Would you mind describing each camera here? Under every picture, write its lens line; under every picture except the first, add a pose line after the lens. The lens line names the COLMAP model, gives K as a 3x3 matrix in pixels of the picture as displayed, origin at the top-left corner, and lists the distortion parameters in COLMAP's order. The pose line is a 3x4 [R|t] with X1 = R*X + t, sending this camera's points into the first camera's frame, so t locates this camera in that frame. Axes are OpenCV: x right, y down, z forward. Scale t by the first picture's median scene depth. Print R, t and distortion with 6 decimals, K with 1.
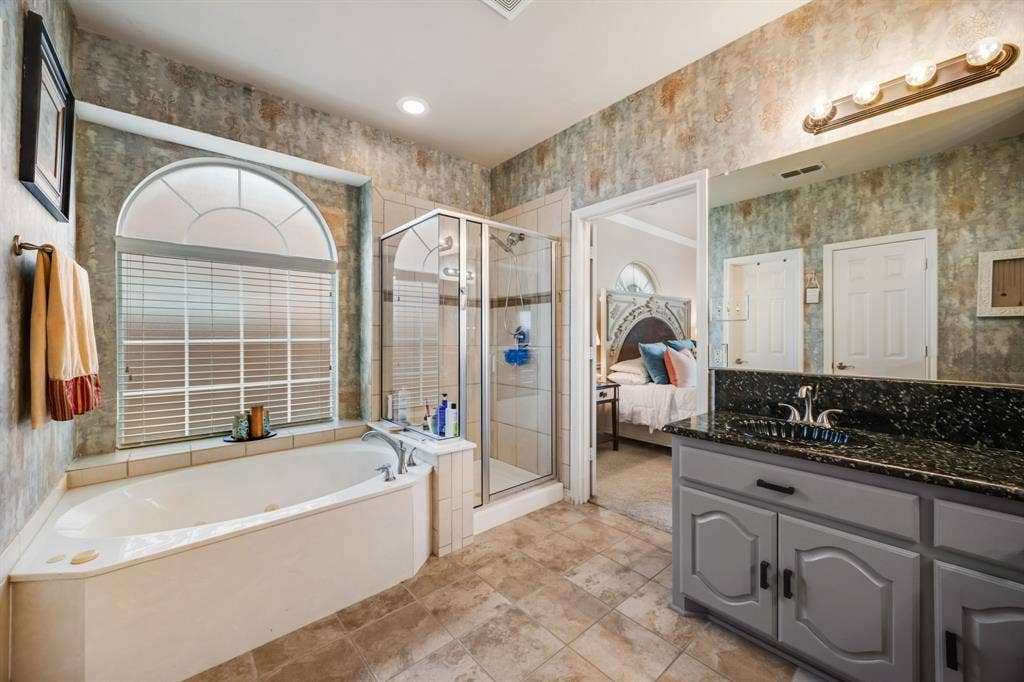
lens RADIAL K [[391.4, 0, 515.5], [0, 391.4, 336.5], [0, 0, 1]] dist [-0.000207, -0.000170]
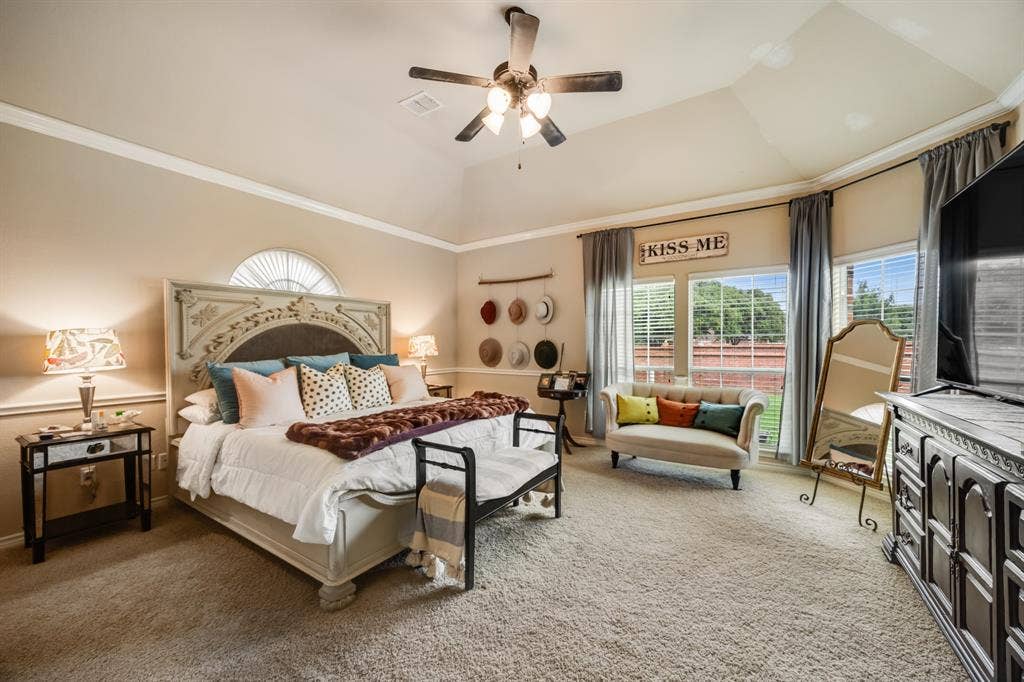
lens RADIAL K [[391.4, 0, 515.5], [0, 391.4, 336.5], [0, 0, 1]] dist [-0.000207, -0.000170]
pose [[0.960305, 0.001814, 0.278946, 0.534930], [0.001464, 0.999932, -0.011545, -0.016298], [-0.278948, 0.011495, 0.960237, 0.170411]]
